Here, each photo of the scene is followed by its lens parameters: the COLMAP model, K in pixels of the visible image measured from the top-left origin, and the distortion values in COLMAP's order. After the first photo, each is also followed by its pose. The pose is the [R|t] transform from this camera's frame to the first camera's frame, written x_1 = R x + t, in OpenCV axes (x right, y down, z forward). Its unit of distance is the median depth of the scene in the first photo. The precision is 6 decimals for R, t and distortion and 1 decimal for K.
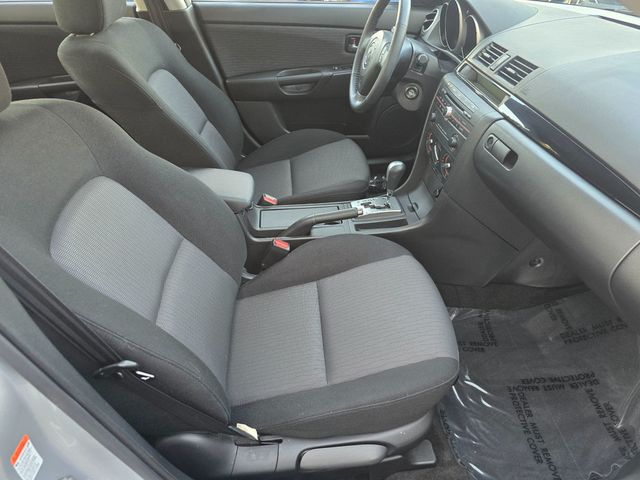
lens RADIAL K [[430.0, 0, 320.0], [0, 430.0, 240.0], [0, 0, 1]] dist [0.052764, -0.051874]
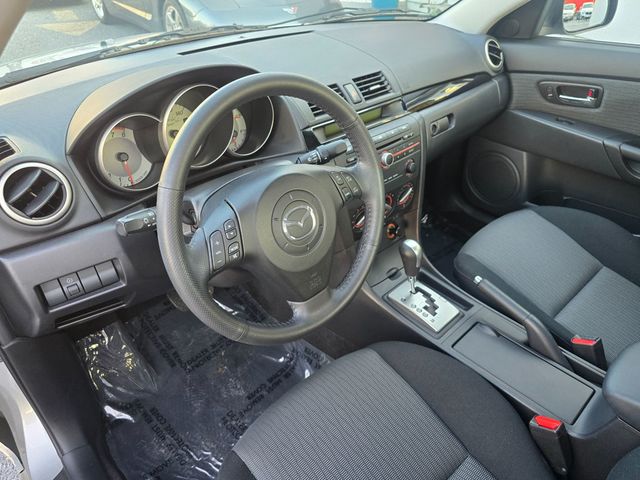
lens RADIAL K [[430.0, 0, 320.0], [0, 430.0, 240.0], [0, 0, 1]] dist [0.052764, -0.051874]
pose [[-0.602678, -0.447131, 0.660949, -0.231469], [0.485625, 0.451729, 0.748405, -0.853502], [-0.633205, 0.772020, -0.055109, 1.170618]]
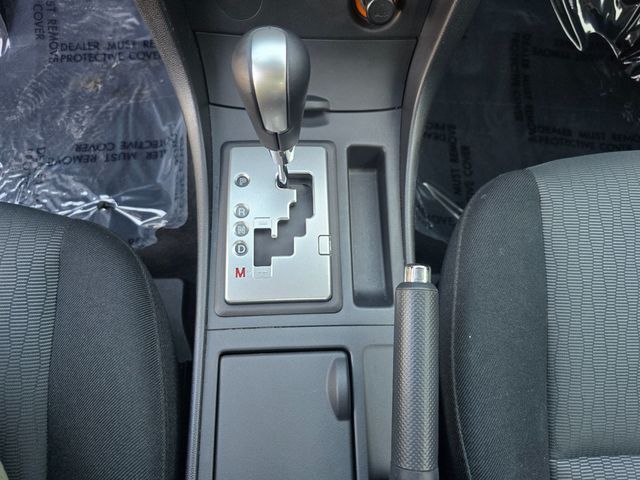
lens RADIAL K [[442.7, 0, 330.9], [0, 442.7, 240.4], [0, 0, 1]] dist [0.000590, 0.000913]
pose [[0.056045, -0.928145, 0.367976, 0.011875], [0.537629, 0.338614, 0.772202, -0.305825], [-0.841317, 0.154556, 0.517975, 0.898646]]
